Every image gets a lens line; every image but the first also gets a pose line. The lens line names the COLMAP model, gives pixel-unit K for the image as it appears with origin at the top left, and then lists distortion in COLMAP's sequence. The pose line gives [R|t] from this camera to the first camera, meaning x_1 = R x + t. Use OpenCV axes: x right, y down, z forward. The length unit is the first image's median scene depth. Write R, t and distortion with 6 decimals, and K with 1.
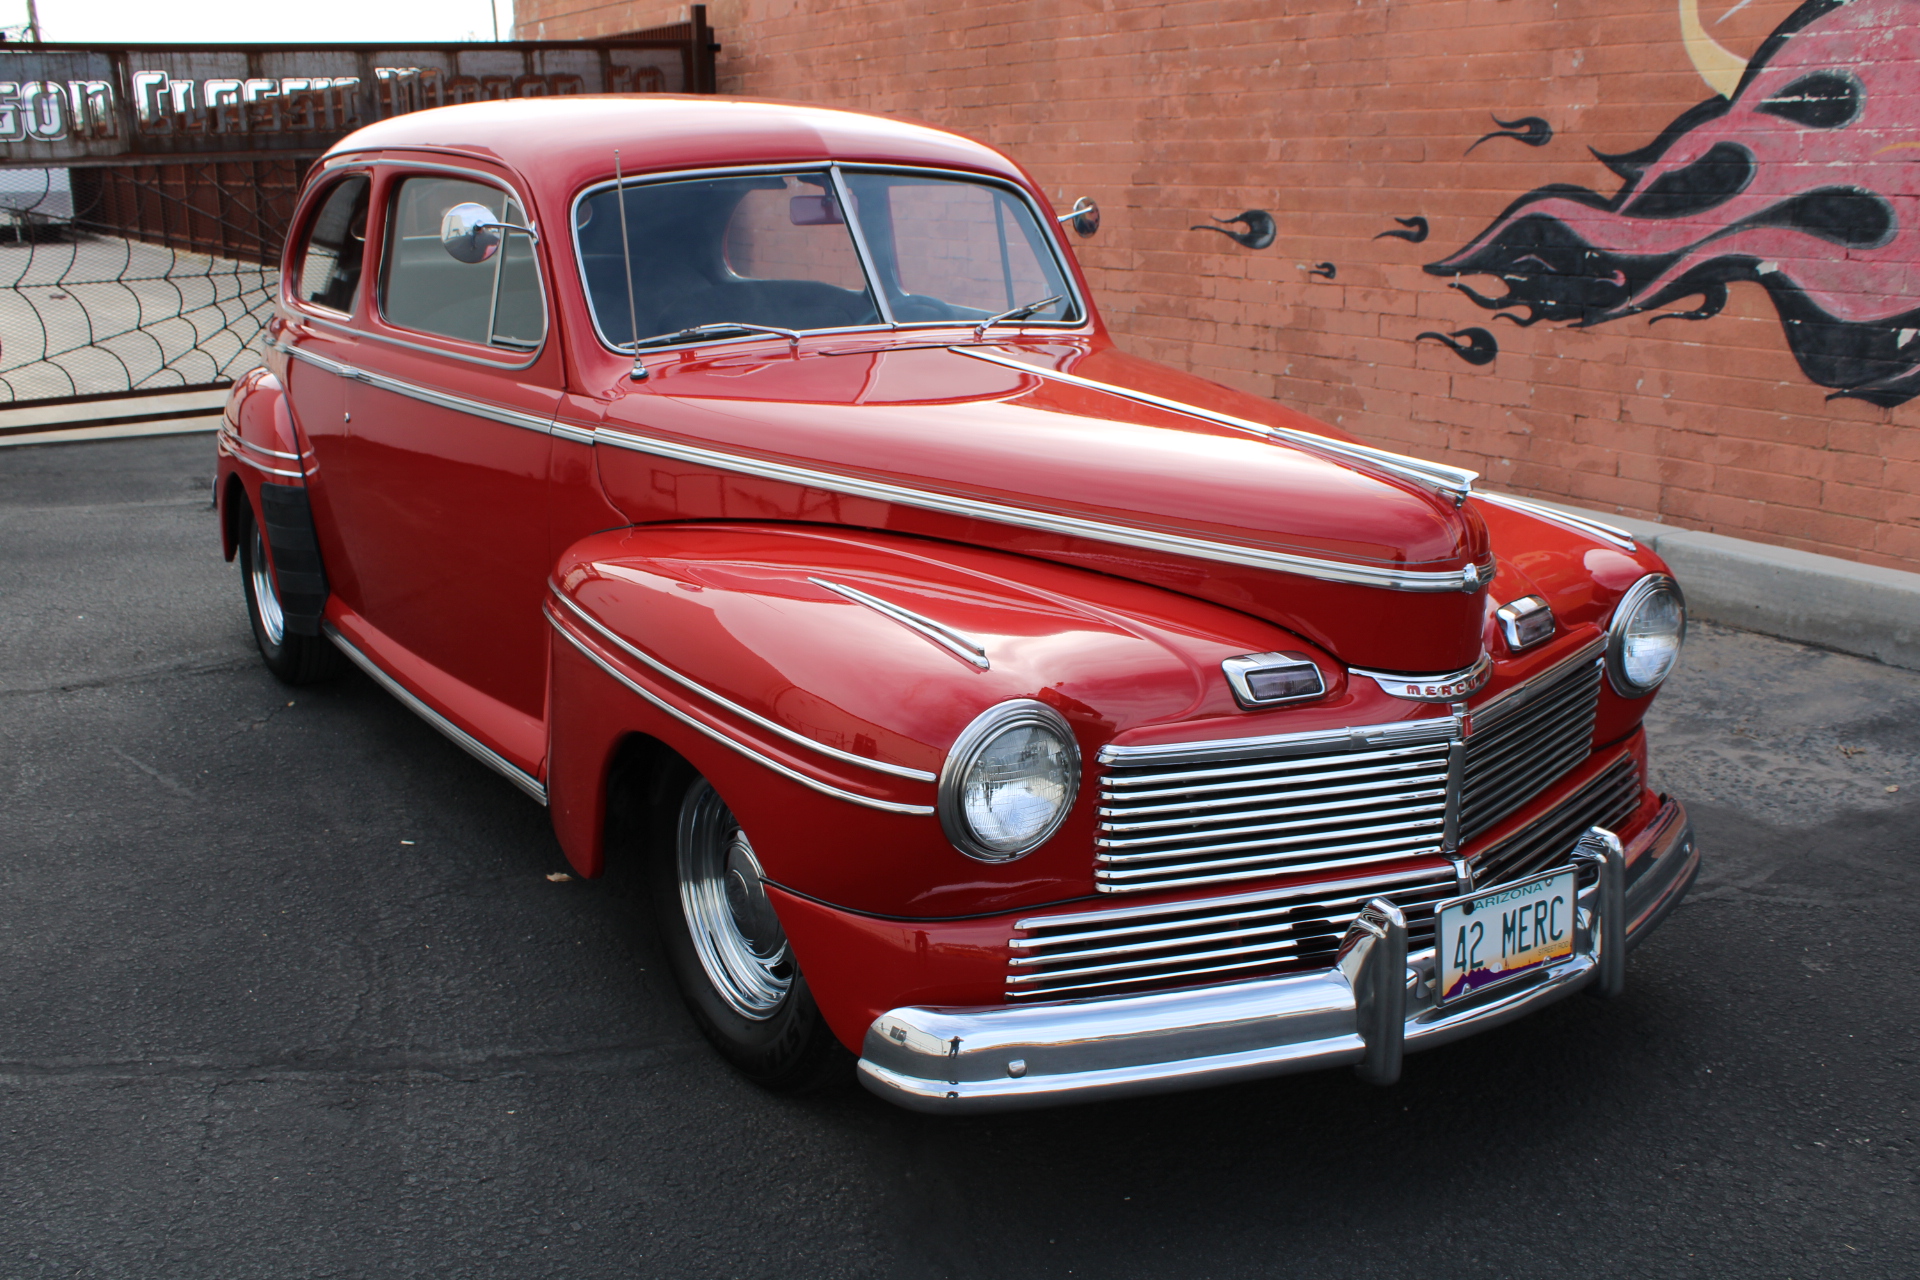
lens RADIAL K [[1771.2, 0, 961.9], [0, 1771.2, 628.6], [0, 0, 1]] dist [-0.072845, 0.000000]
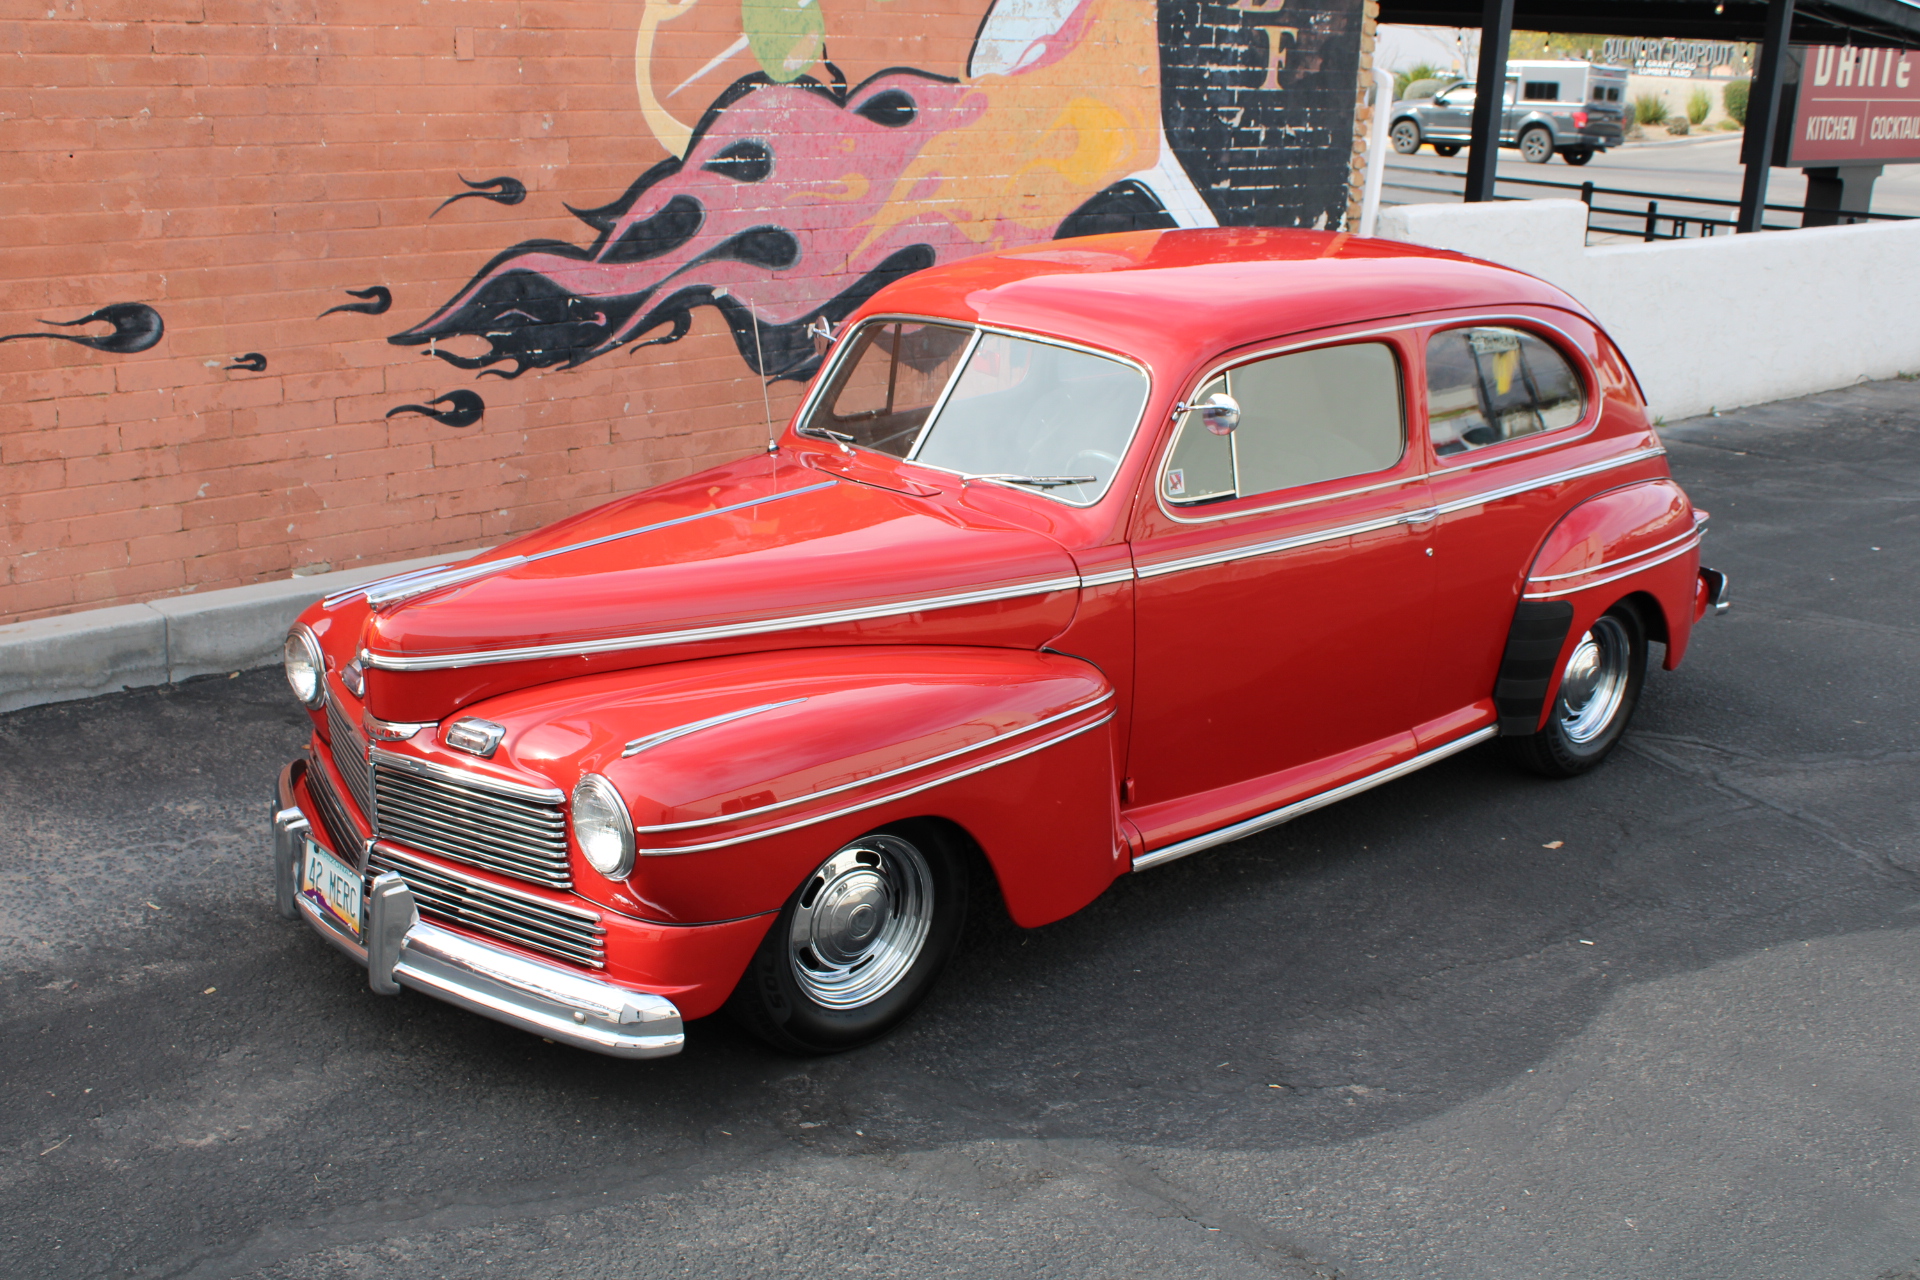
lens RADIAL K [[2059.8, 0, 959.0], [0, 2059.8, 664.3], [0, 0, 1]] dist [-0.058084, 0.000000]
pose [[-0.154802, -0.294164, 0.943135, -0.894577], [0.219141, 0.920638, 0.323116, -0.346934], [-0.963335, 0.256699, -0.078053, 0.879874]]
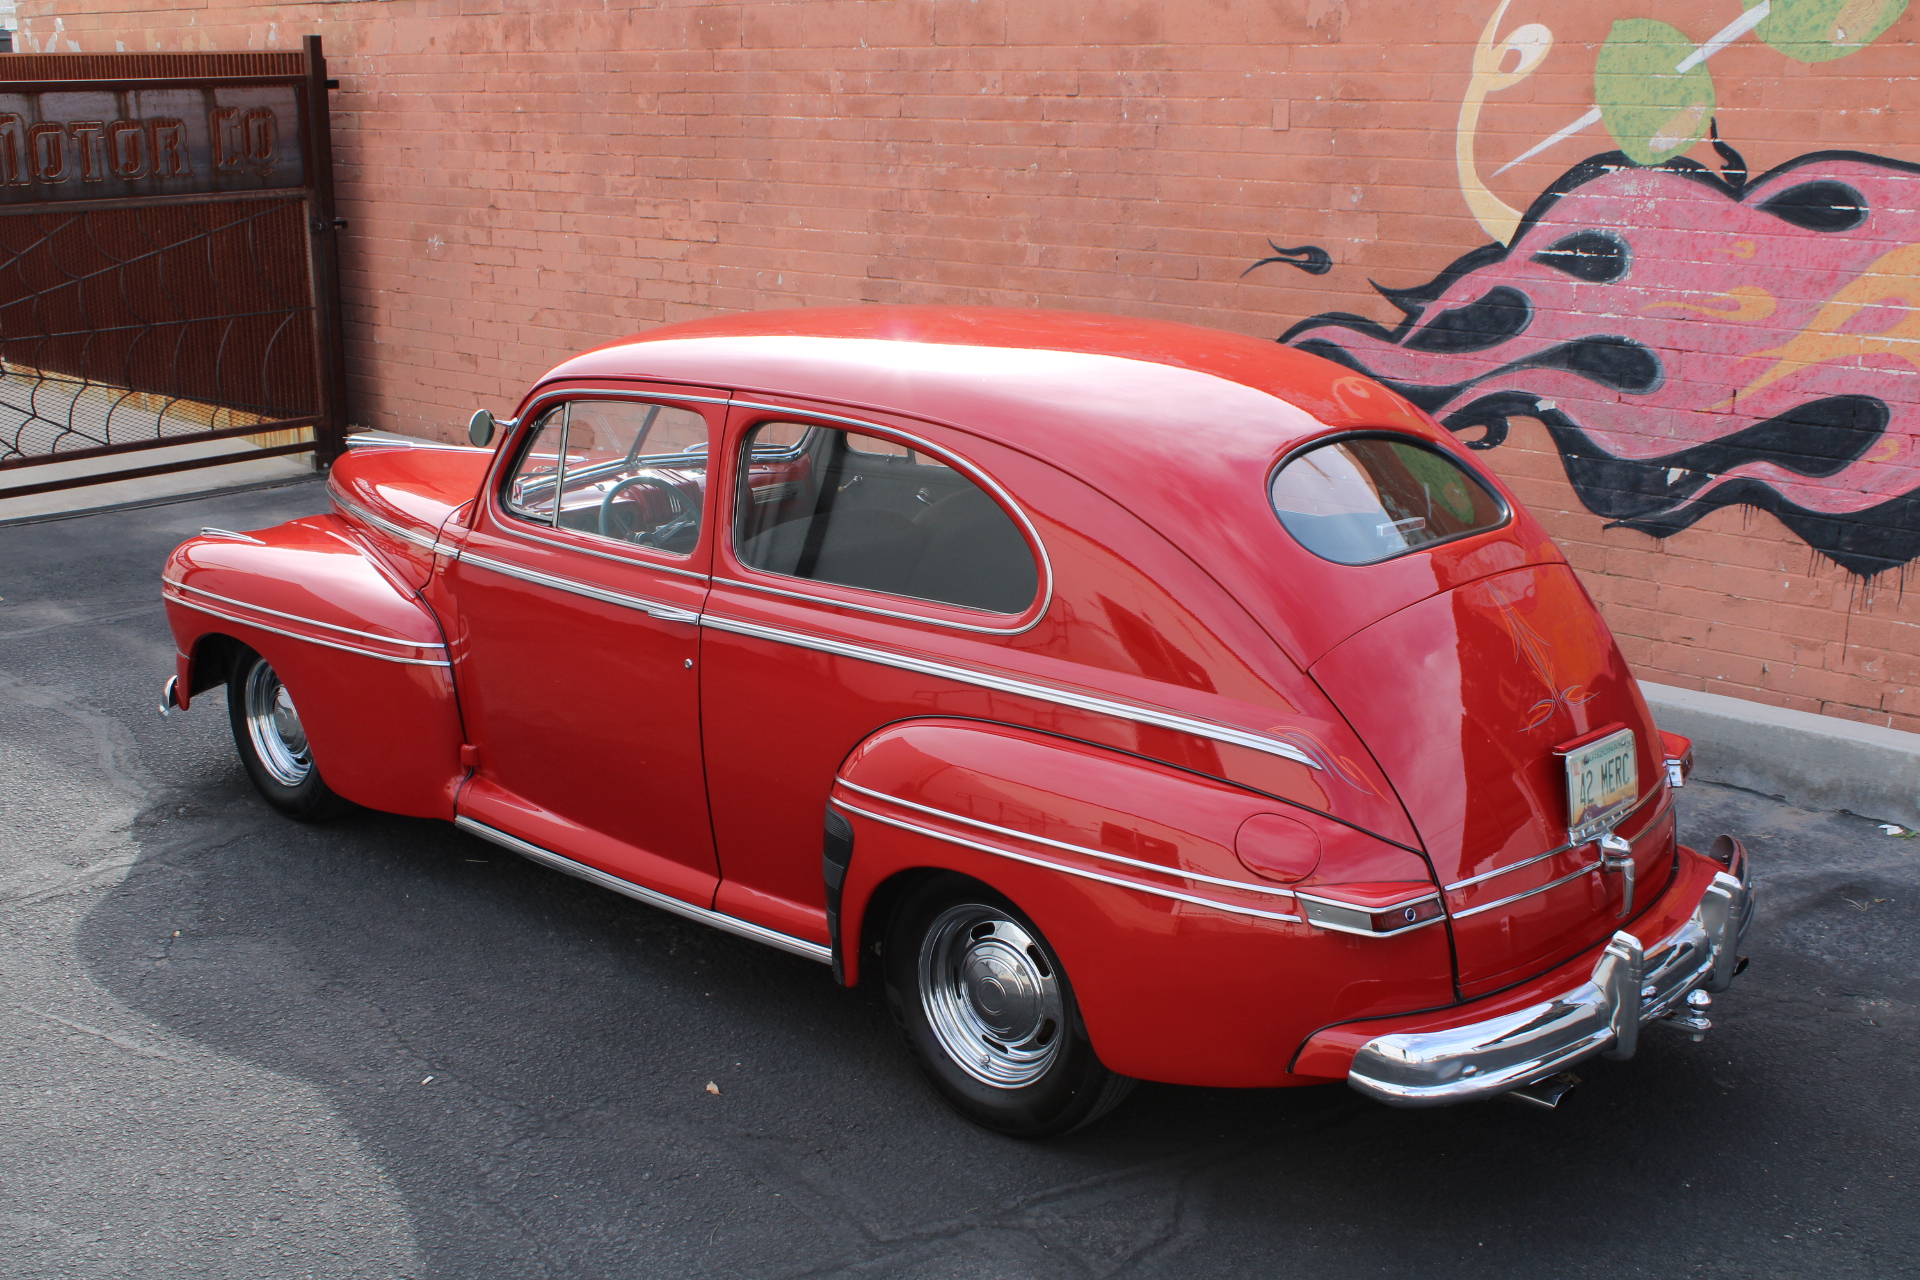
lens RADIAL K [[2102.1, 0, 969.6], [0, 2102.1, 652.7], [0, 0, 1]] dist [-0.060277, 0.000000]
pose [[0.964609, -0.047256, 0.259417, -0.192219], [0.046550, 0.998877, 0.008866, -0.071503], [-0.259545, 0.003523, 0.965725, -0.133807]]
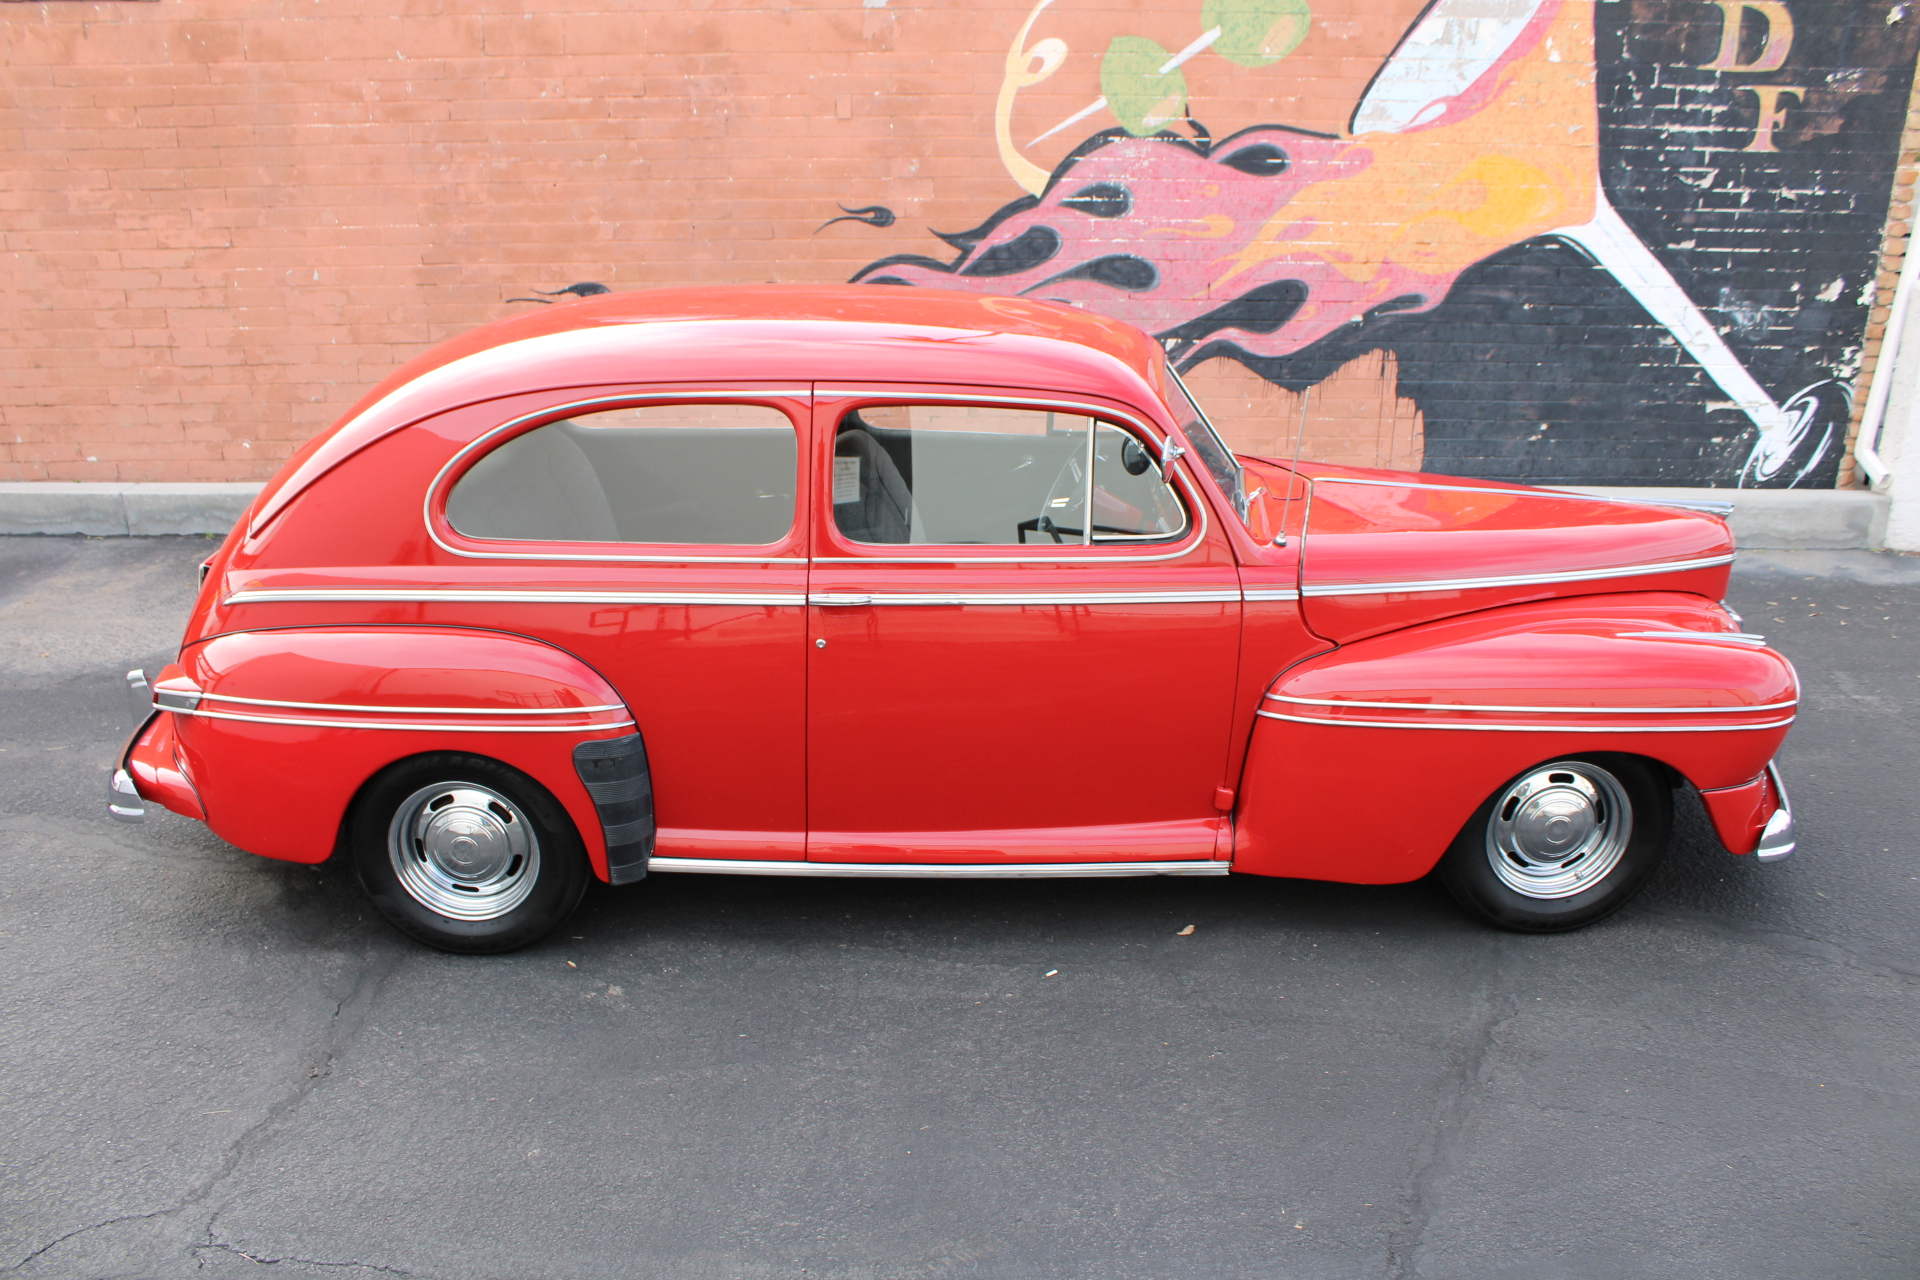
lens RADIAL K [[1659.0, 0, 940.1], [0, 1659.0, 658.3], [0, 0, 1]] dist [-0.158030, 0.157244]
pose [[0.552646, -0.283521, 0.783708, -0.717241], [0.206035, 0.957646, 0.201157, -0.196141], [-0.807547, 0.050303, 0.587655, 0.222774]]
